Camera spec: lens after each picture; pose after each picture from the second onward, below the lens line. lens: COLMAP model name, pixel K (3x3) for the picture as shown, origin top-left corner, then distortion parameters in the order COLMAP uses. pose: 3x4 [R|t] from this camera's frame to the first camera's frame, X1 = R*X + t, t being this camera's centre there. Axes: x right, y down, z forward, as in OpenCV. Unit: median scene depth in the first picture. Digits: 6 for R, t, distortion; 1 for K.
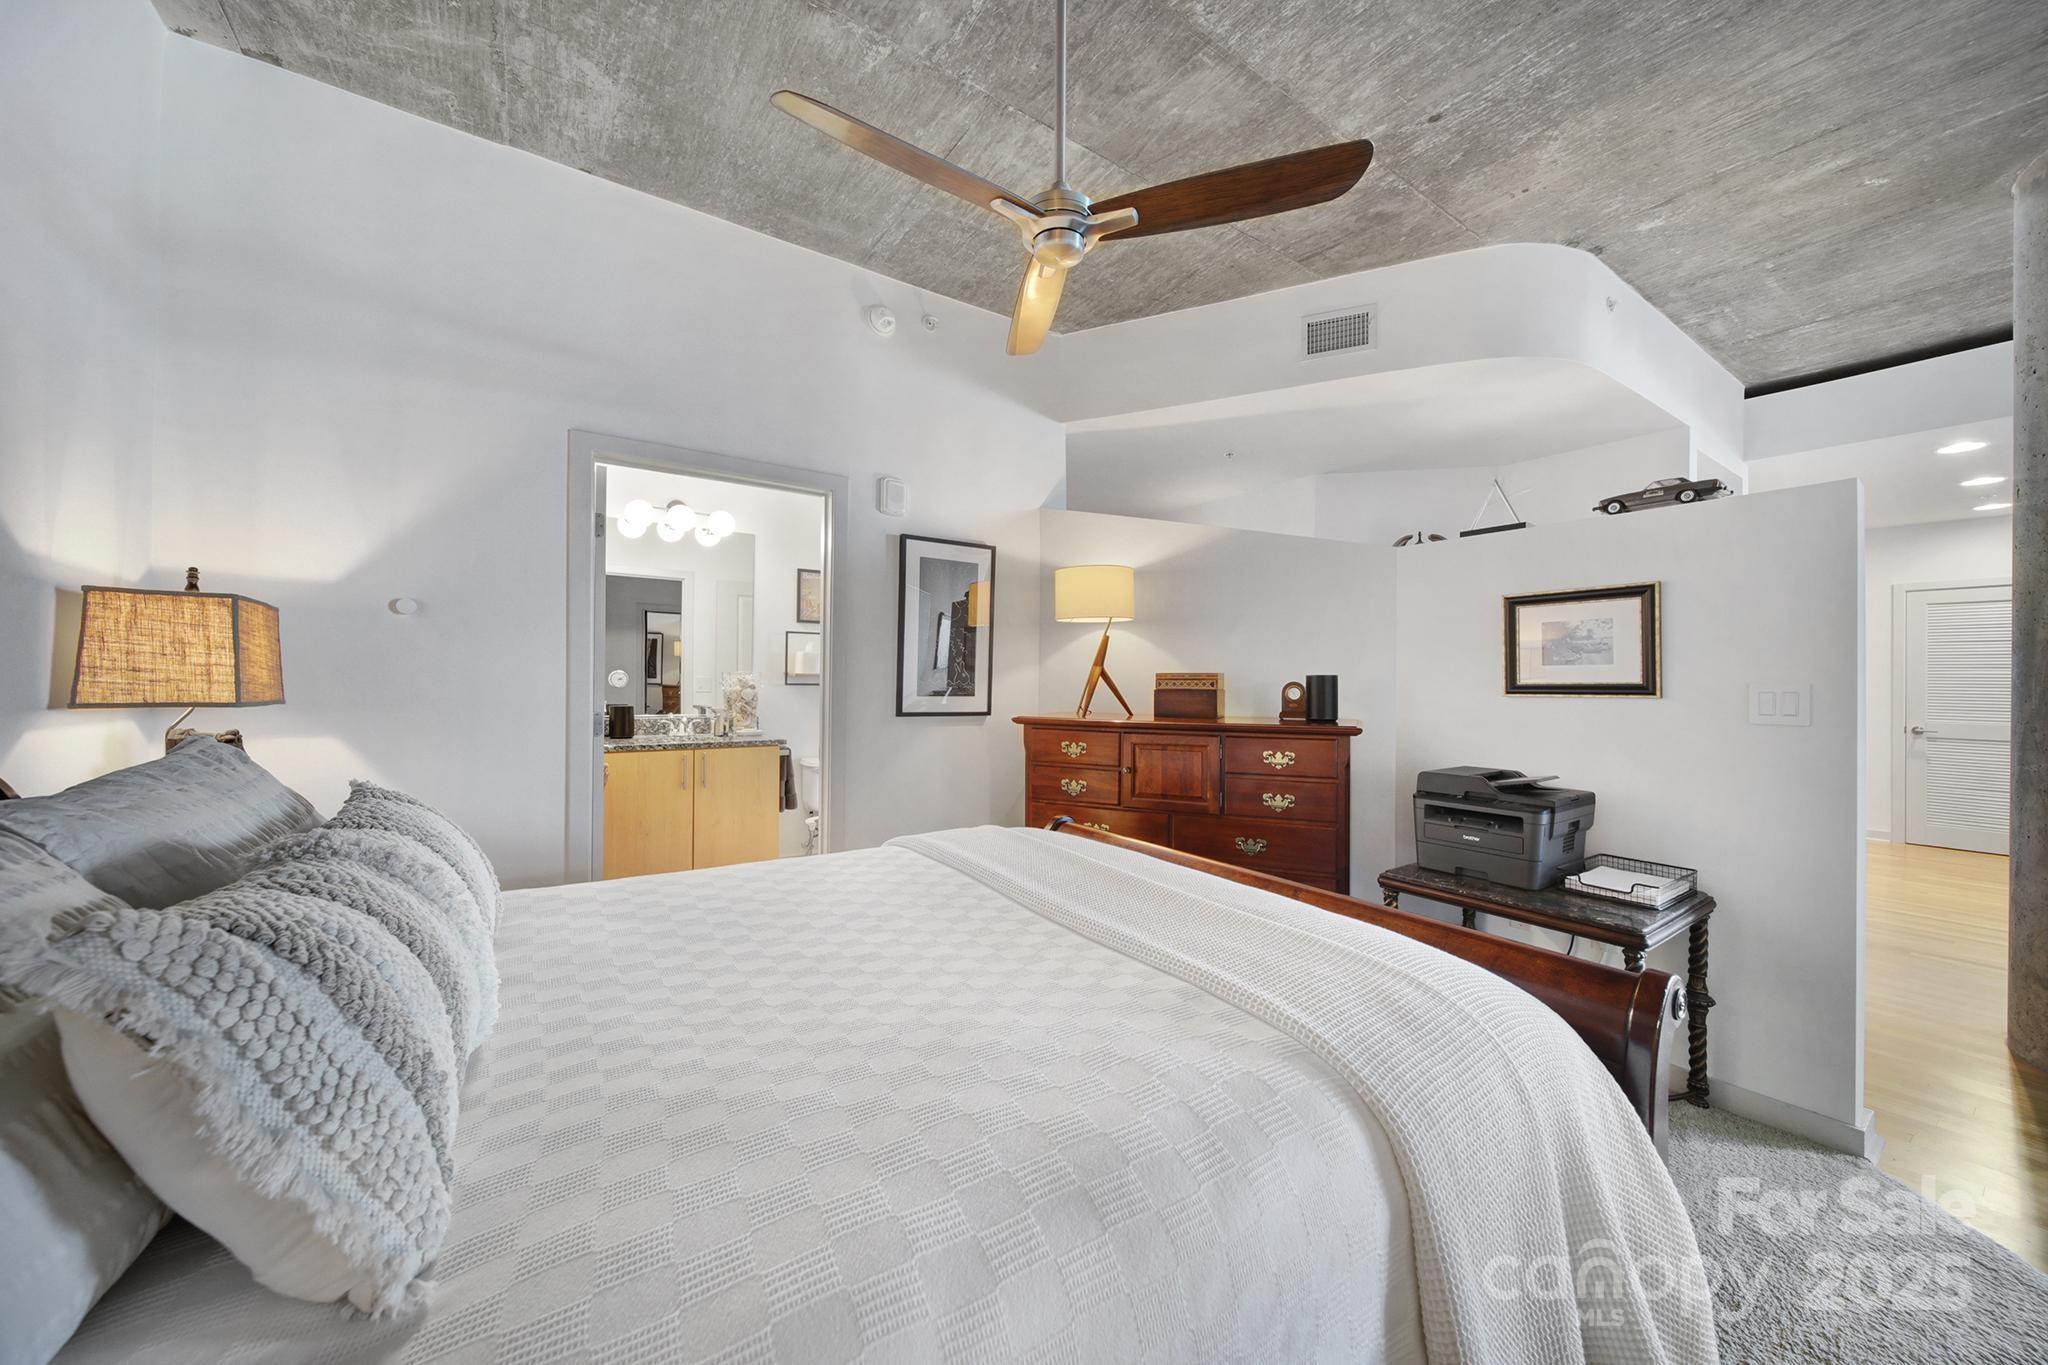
lens RADIAL K [[742.2, 0, 1047.2], [0, 742.2, 691.8], [0, 0, 1]] dist [-0.007823, -0.000173]
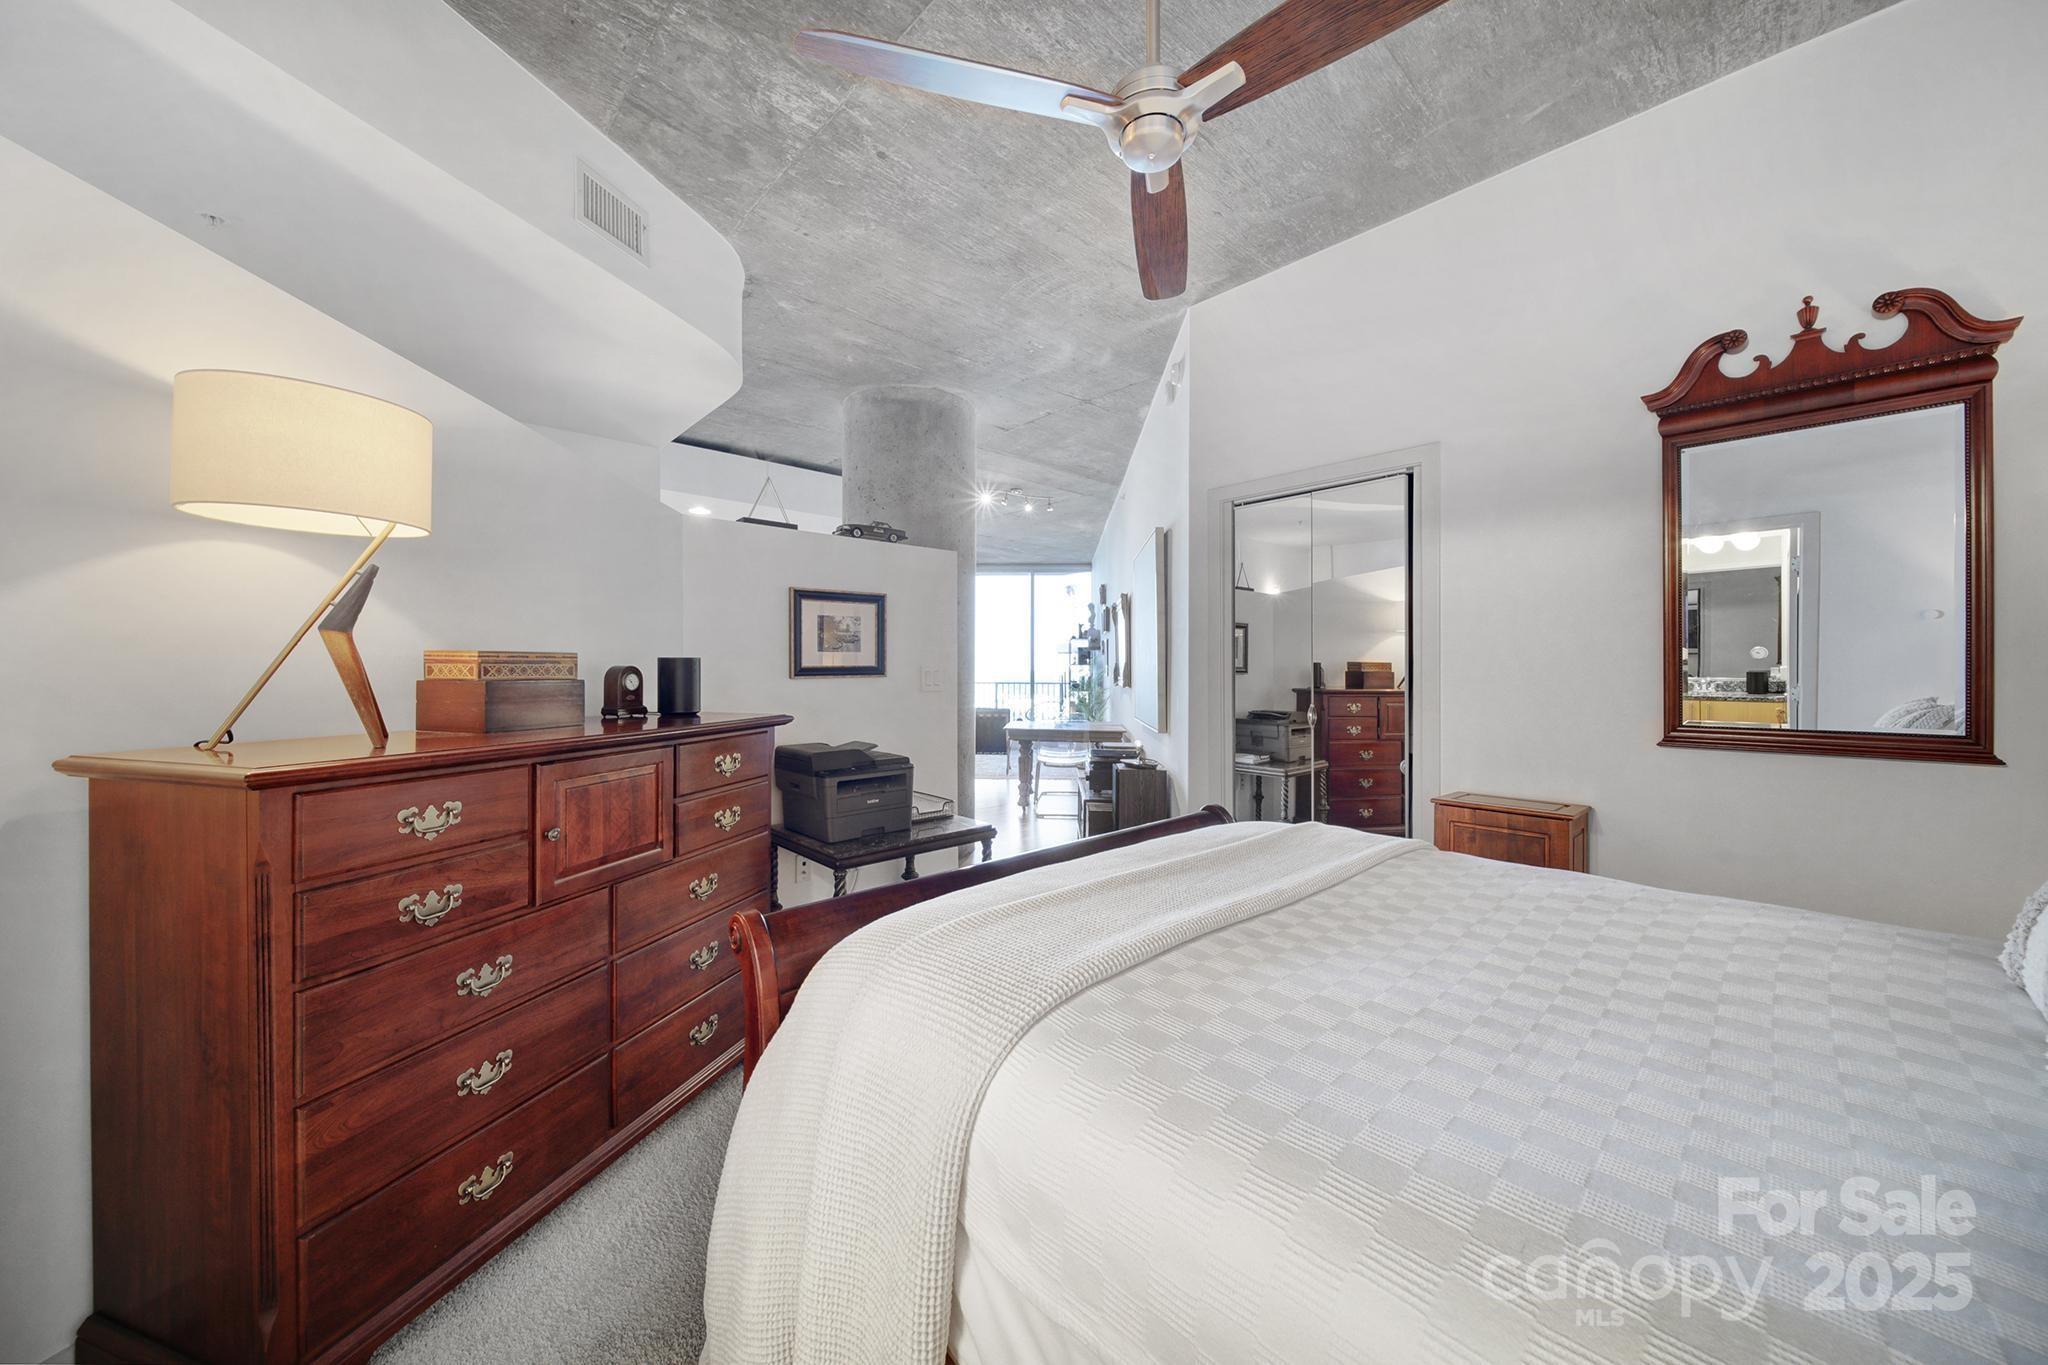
lens RADIAL K [[706.6, 0, 1024.0], [0, 706.6, 682.5], [0, 0, 1]] dist [-0.008234, -0.000082]
pose [[-0.145553, -0.022030, 0.989105, -0.484053], [0.018376, 0.999519, 0.024966, -0.007839], [-0.989180, 0.021809, -0.145078, 0.820592]]
